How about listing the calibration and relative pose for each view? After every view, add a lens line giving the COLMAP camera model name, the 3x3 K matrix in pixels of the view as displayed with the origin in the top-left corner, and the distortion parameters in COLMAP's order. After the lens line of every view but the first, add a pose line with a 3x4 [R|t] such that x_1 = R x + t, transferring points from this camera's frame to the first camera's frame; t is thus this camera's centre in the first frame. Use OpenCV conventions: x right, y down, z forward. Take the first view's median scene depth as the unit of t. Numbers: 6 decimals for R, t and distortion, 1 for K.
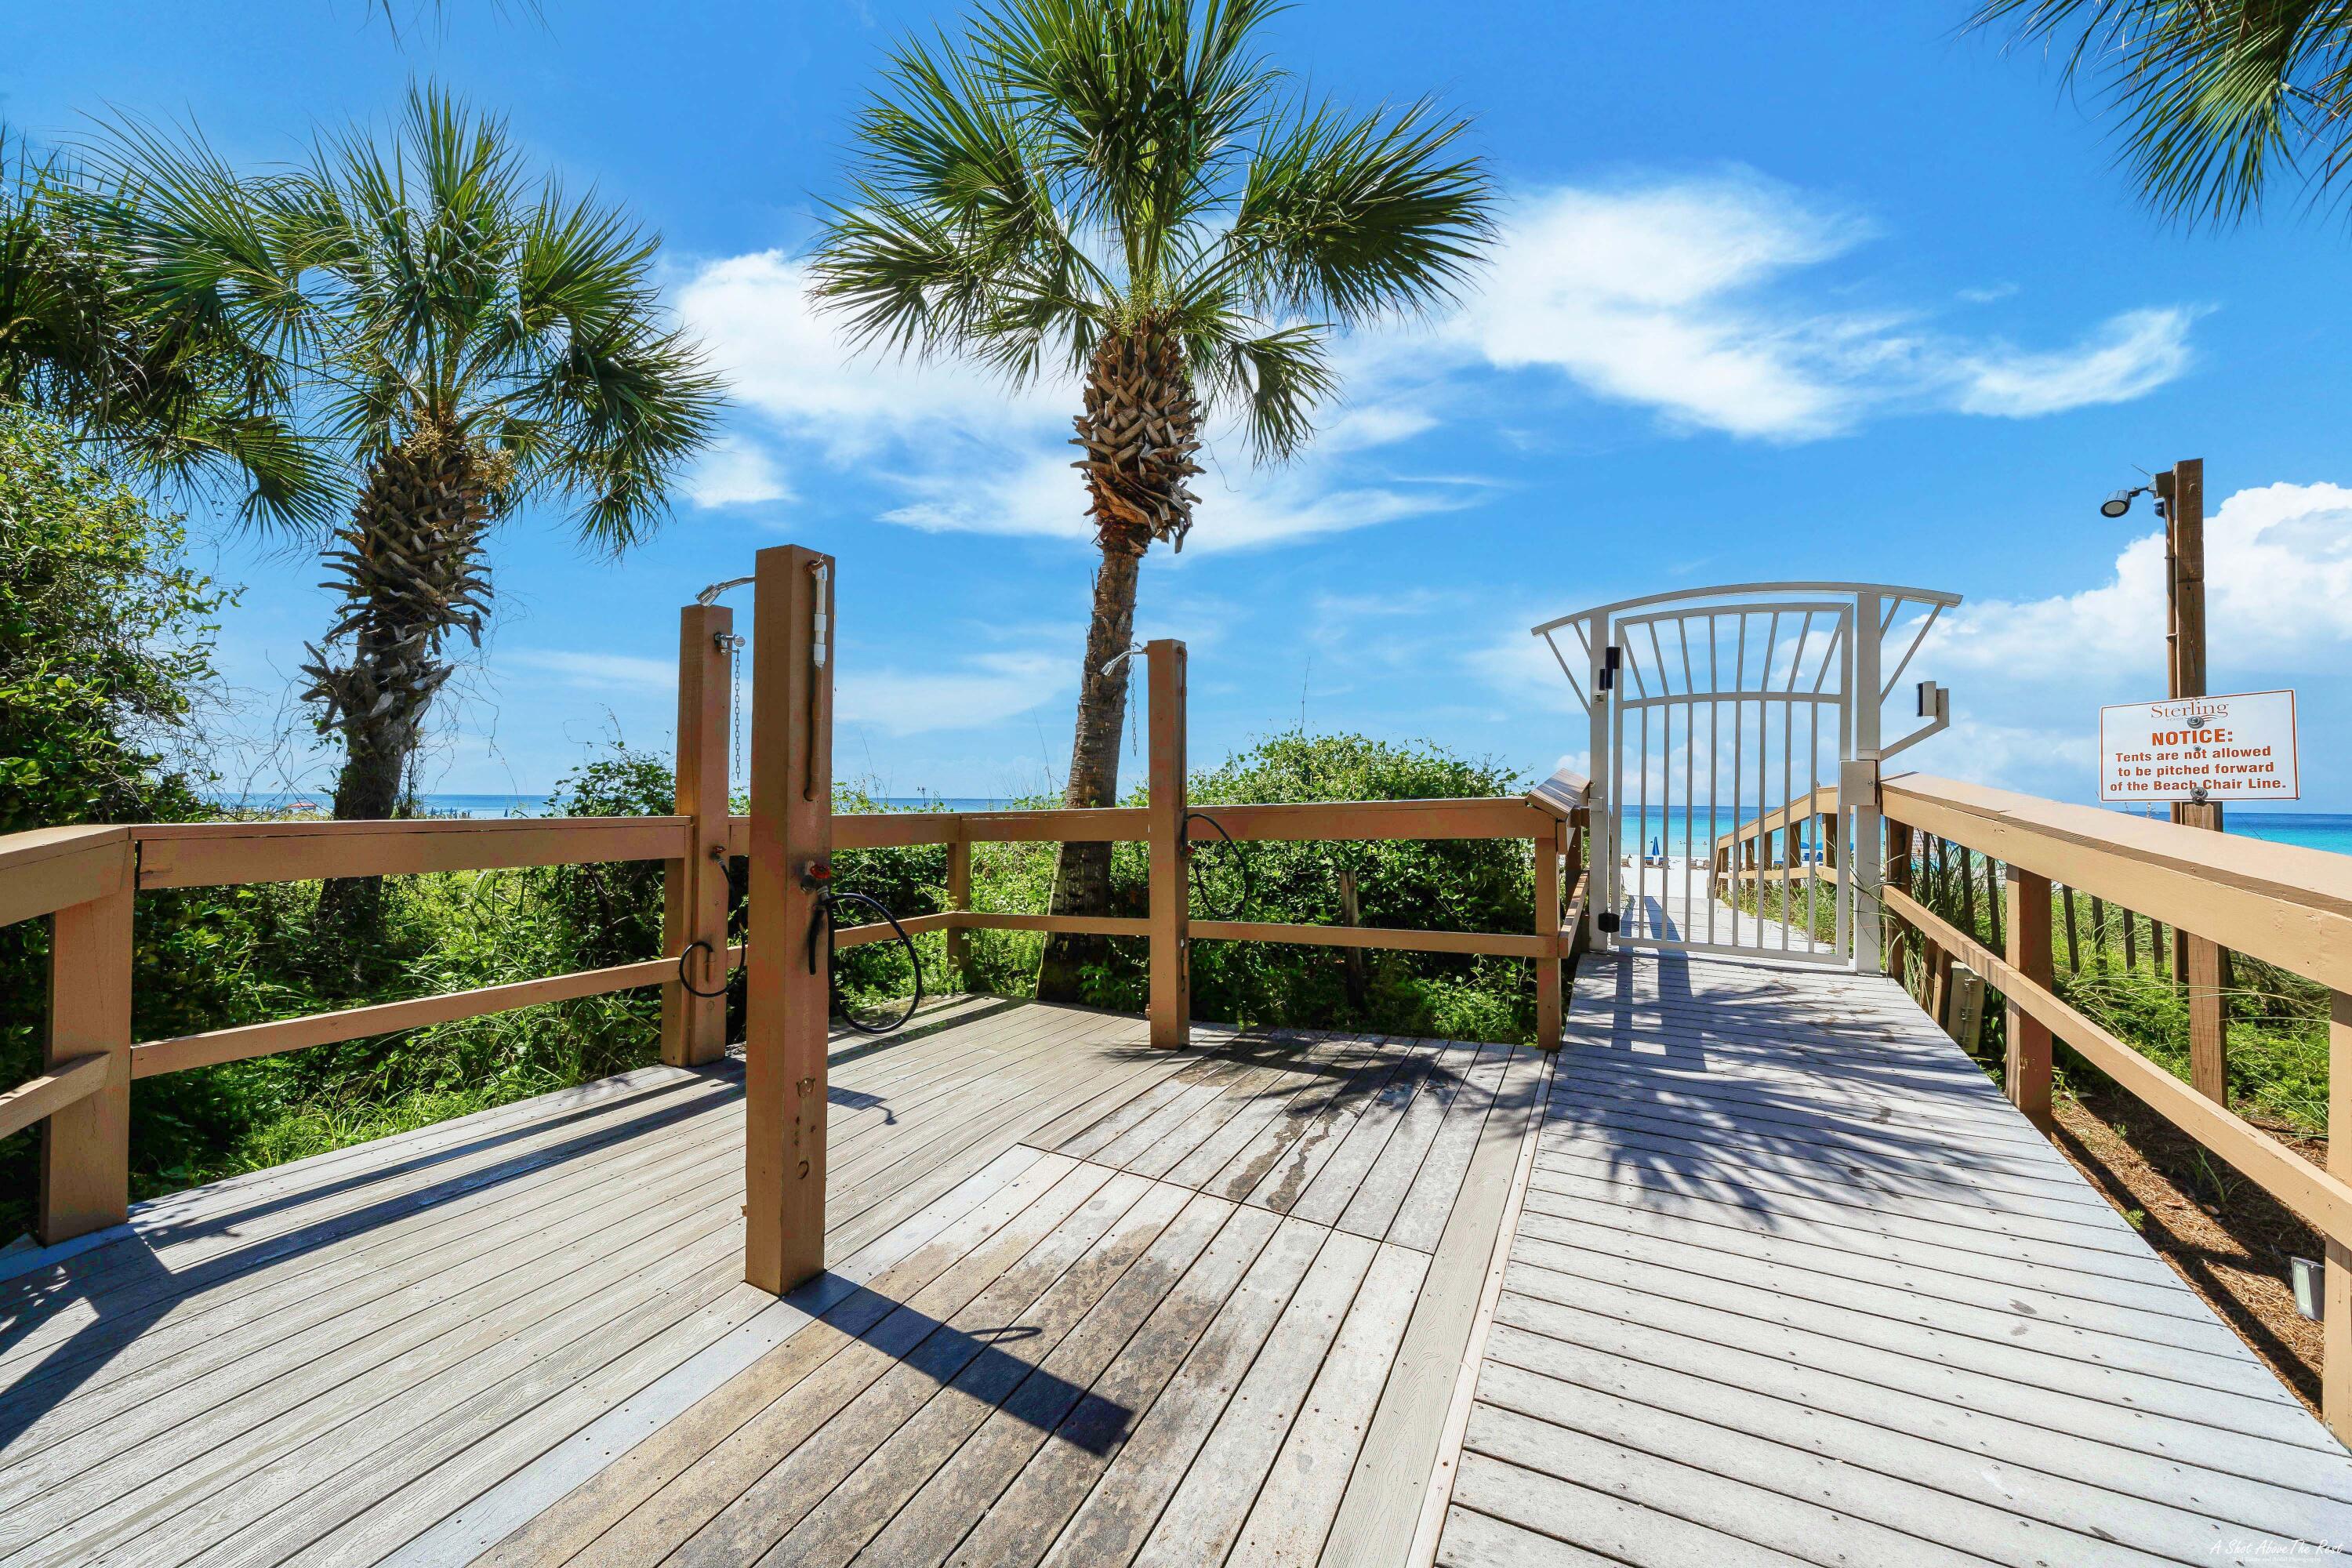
lens RADIAL K [[894.7, 0, 1171.8], [0, 894.7, 787.3], [0, 0, 1]] dist [-0.000960, 0.000548]
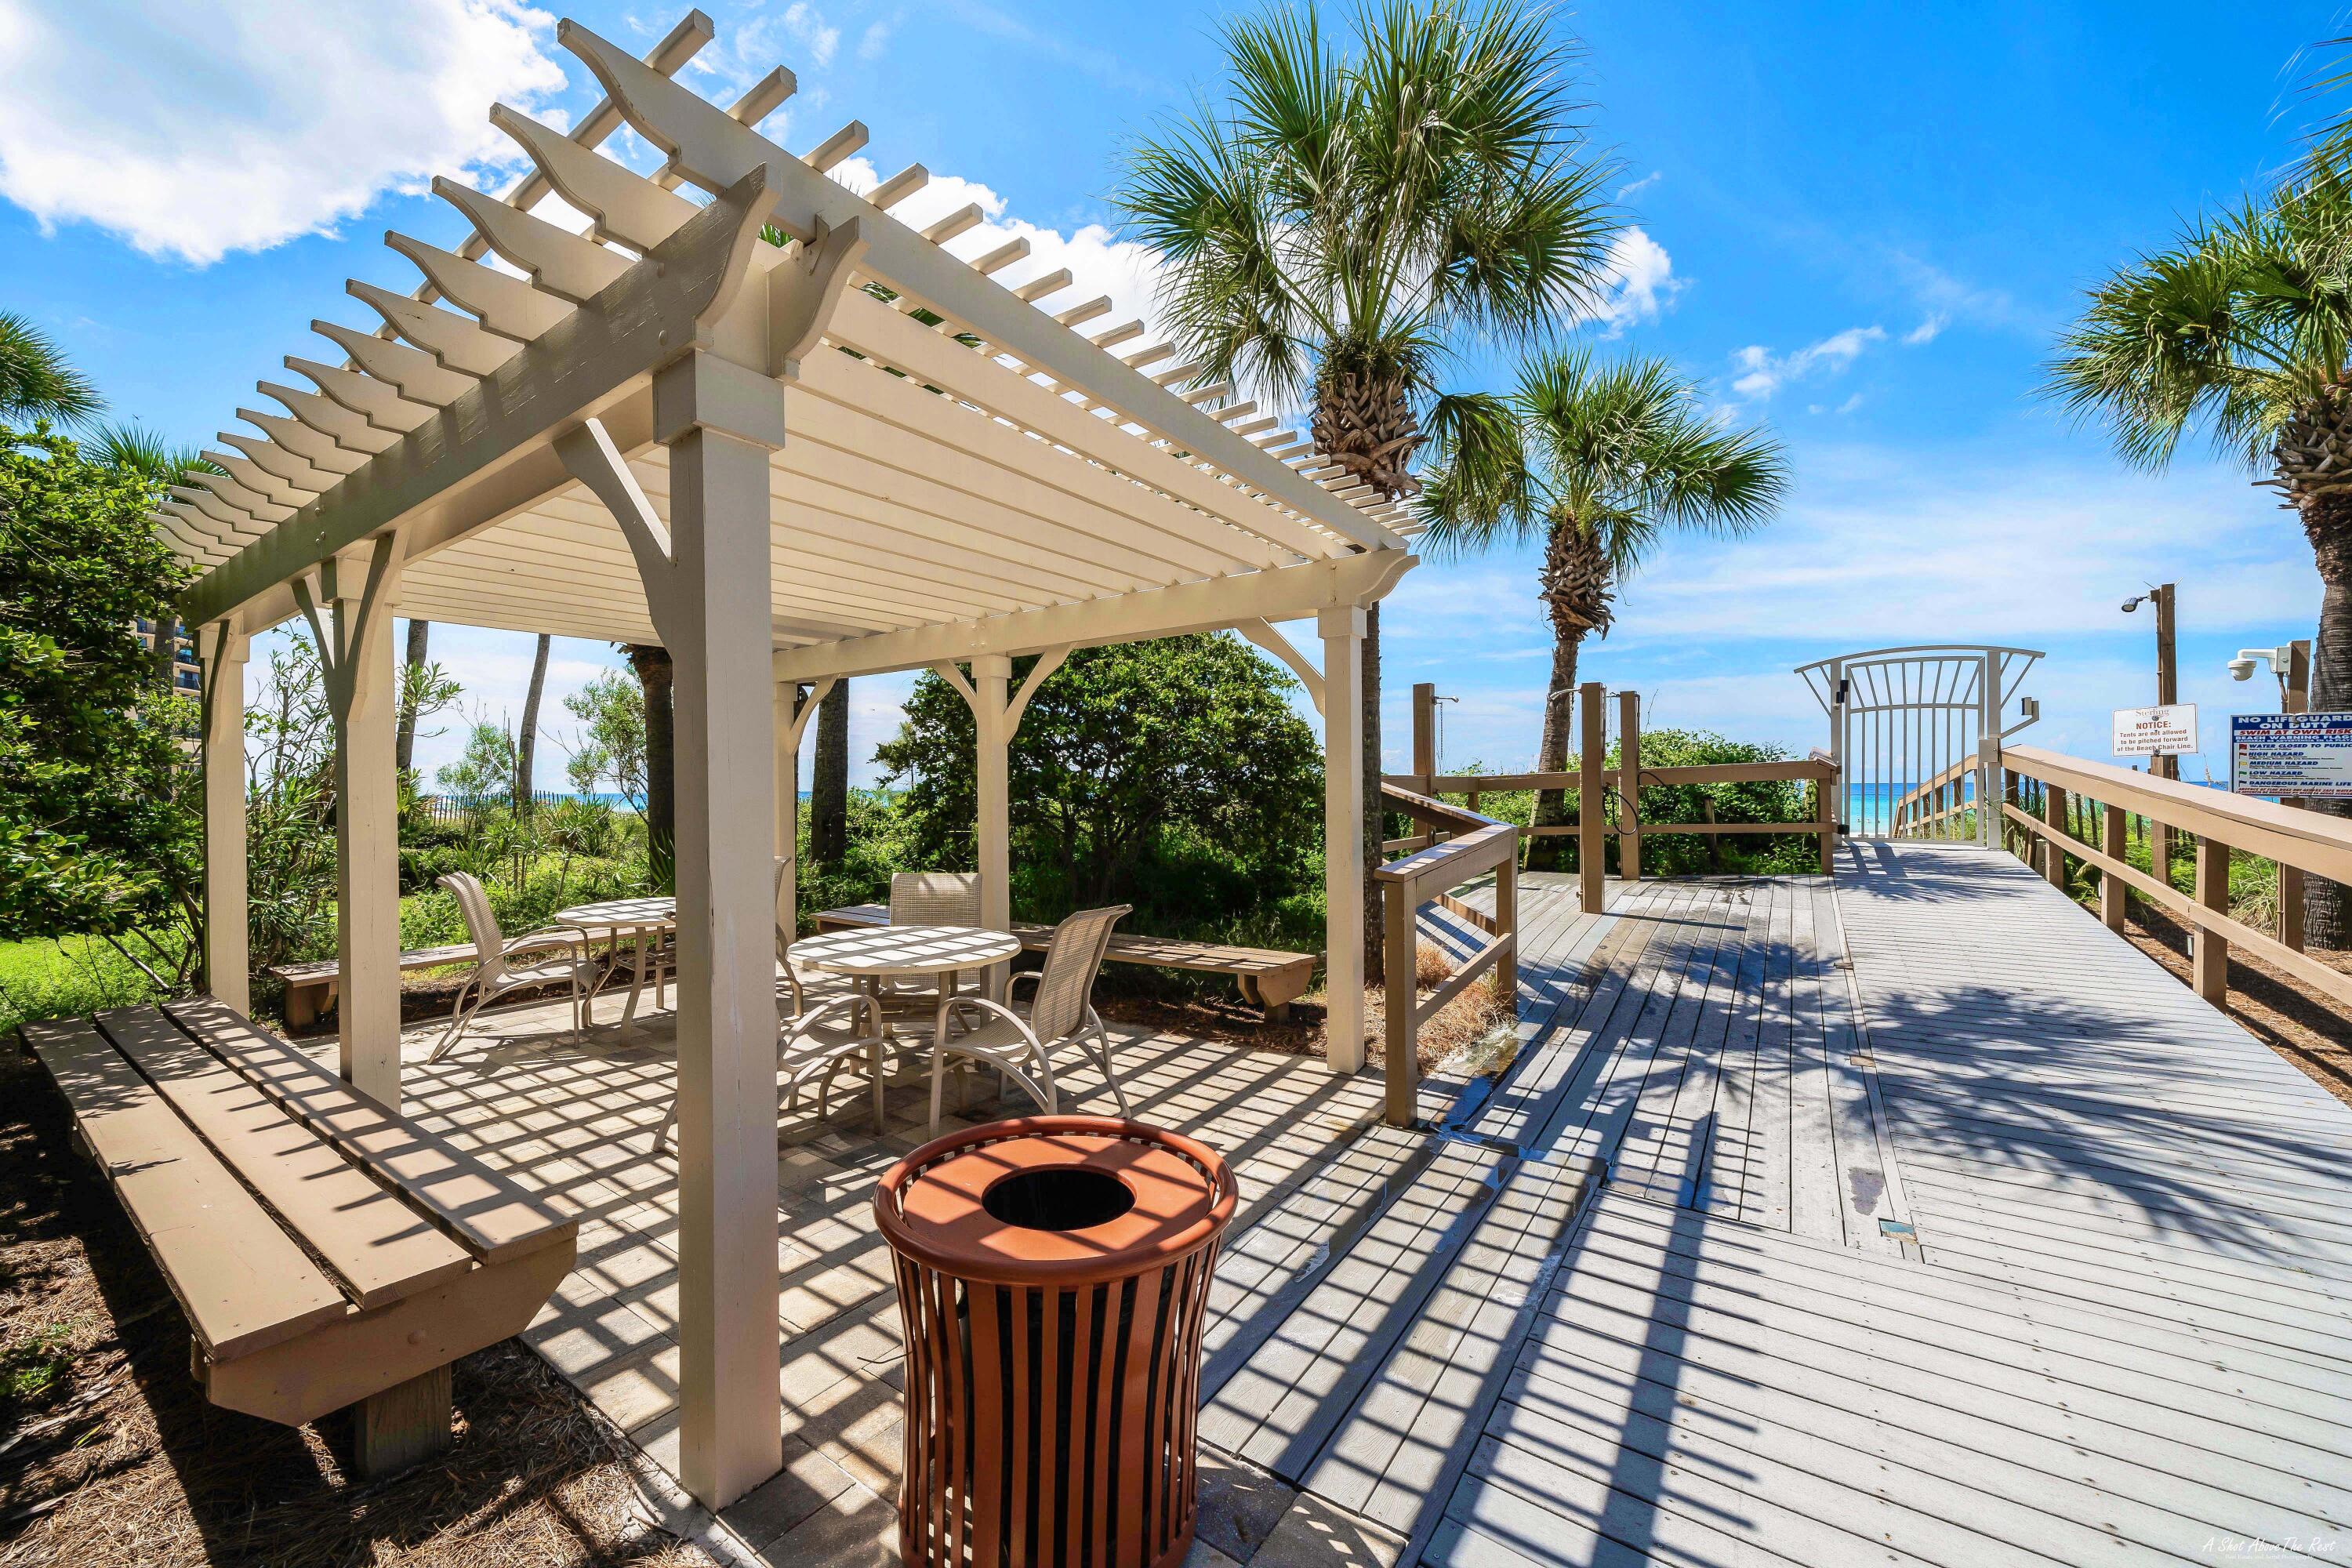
lens RADIAL K [[894.7, 0, 1176.3], [0, 894.7, 782.6], [0, 0, 1]] dist [-0.000960, 0.000548]
pose [[0.992361, -0.016761, -0.122225, -0.706516], [0.018126, 0.999785, 0.010065, 0.012725], [0.122030, -0.012203, 0.992451, -1.084822]]
